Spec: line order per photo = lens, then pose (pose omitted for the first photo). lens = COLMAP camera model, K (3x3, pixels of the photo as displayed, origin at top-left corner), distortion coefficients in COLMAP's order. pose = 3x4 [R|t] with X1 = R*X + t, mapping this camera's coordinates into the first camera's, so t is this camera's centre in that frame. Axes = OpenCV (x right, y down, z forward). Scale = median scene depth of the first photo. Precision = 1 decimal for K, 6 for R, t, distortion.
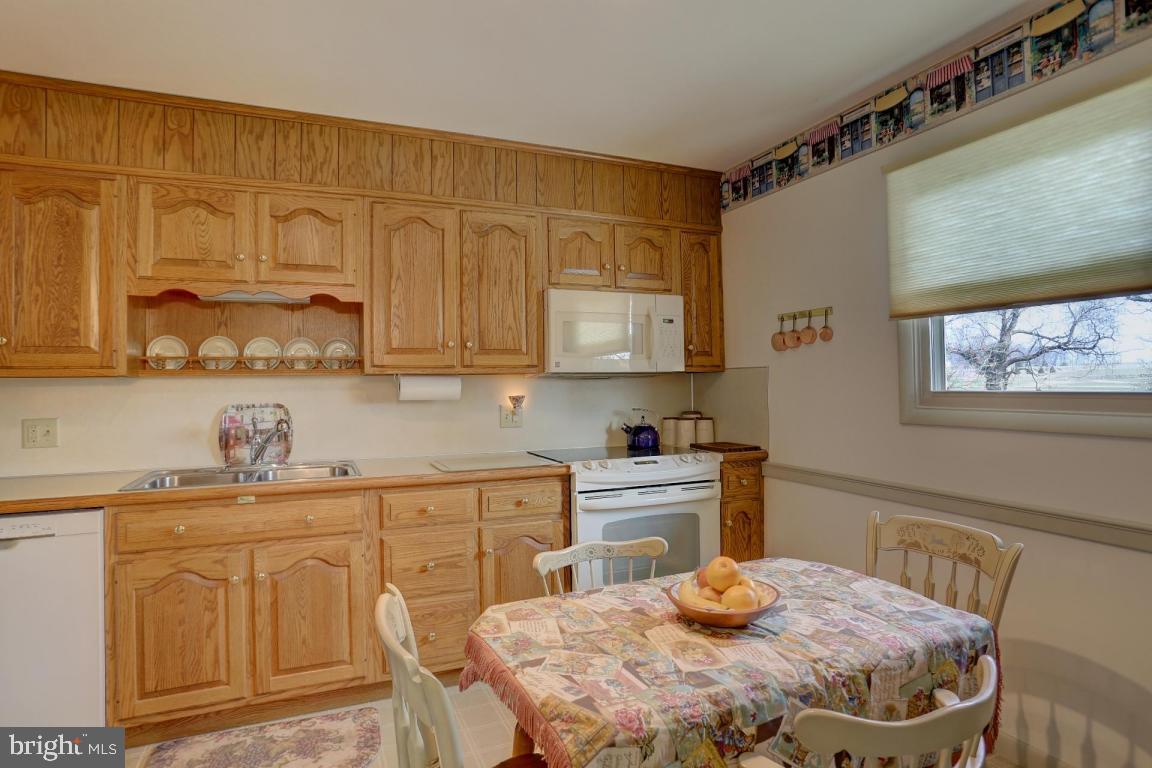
lens RADIAL K [[644.7, 0, 540.0], [0, 644.7, 384.1], [0, 0, 1]] dist [-0.033774, 0.049895]
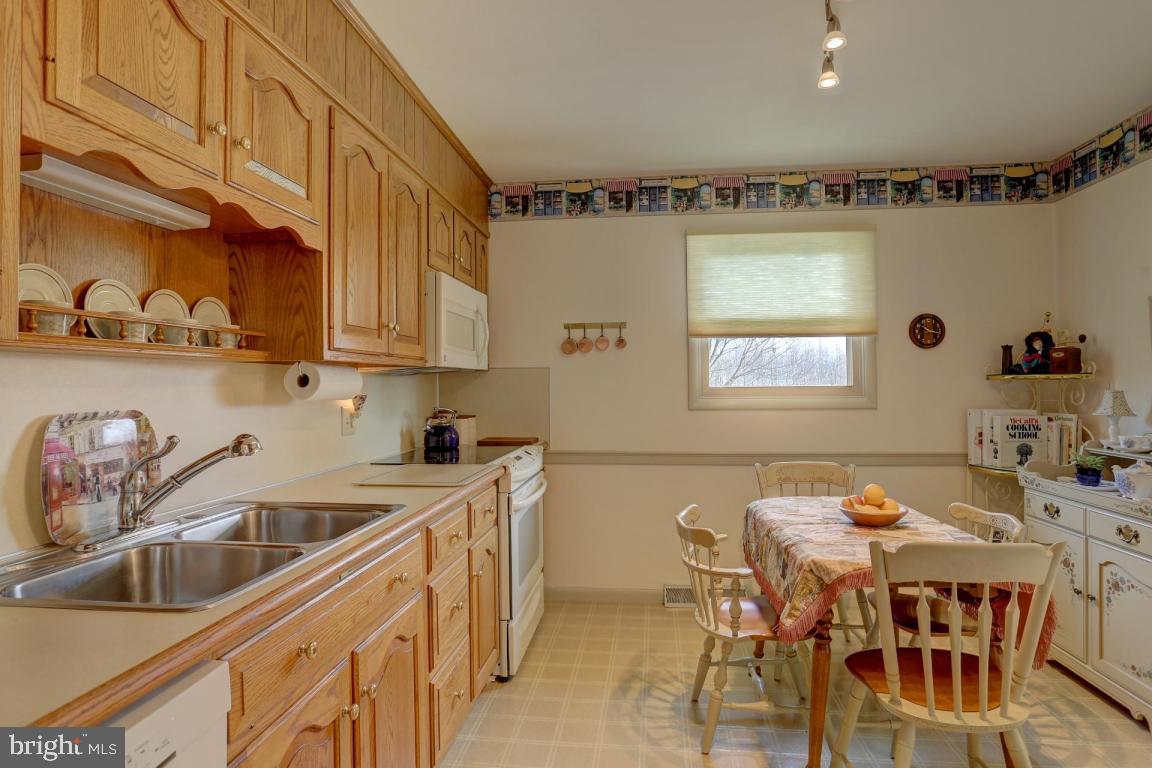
lens RADIAL K [[661.9, 0, 576.0], [0, 661.9, 384.0], [0, 0, 1]] dist [0.001090, 0.000339]
pose [[0.474229, 0.008836, 0.880357, -0.759053], [0.000143, 0.999949, -0.010114, 0.015970], [-0.880401, 0.004922, 0.474204, 0.456896]]
